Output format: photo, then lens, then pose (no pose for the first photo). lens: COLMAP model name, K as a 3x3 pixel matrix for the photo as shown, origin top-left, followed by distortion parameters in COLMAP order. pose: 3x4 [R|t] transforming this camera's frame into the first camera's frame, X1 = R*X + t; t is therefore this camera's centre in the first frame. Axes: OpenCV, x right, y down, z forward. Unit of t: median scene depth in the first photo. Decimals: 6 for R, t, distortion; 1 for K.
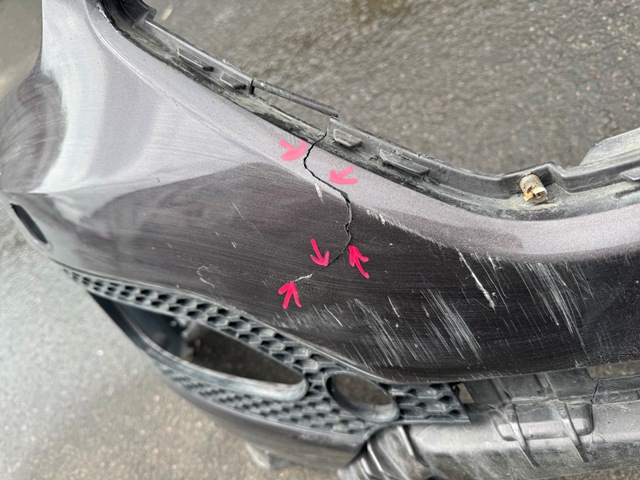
lens RADIAL K [[453.6, 0, 323.4], [0, 453.6, 244.6], [0, 0, 1]] dist [-0.000341, -0.006958]
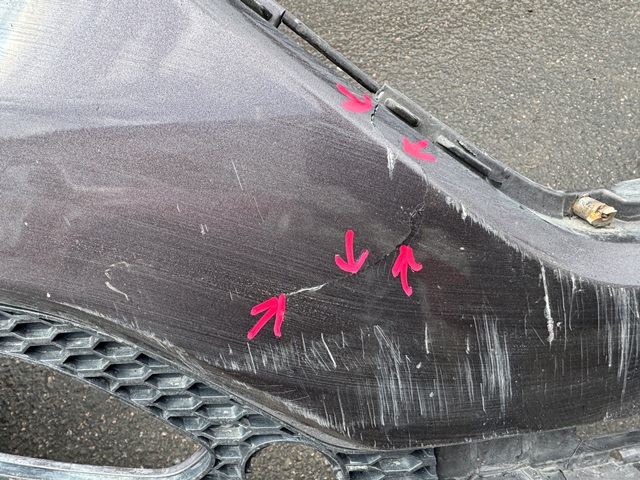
lens RADIAL K [[466.8, 0, 320.0], [0, 466.8, 240.0], [0, 0, 1]] dist [-0.087822, 0.131392]
pose [[0.893189, 0.168228, 0.417028, -0.370152], [-0.089913, 0.975471, -0.200929, 0.154019], [-0.440601, 0.141971, 0.886406, 0.381050]]
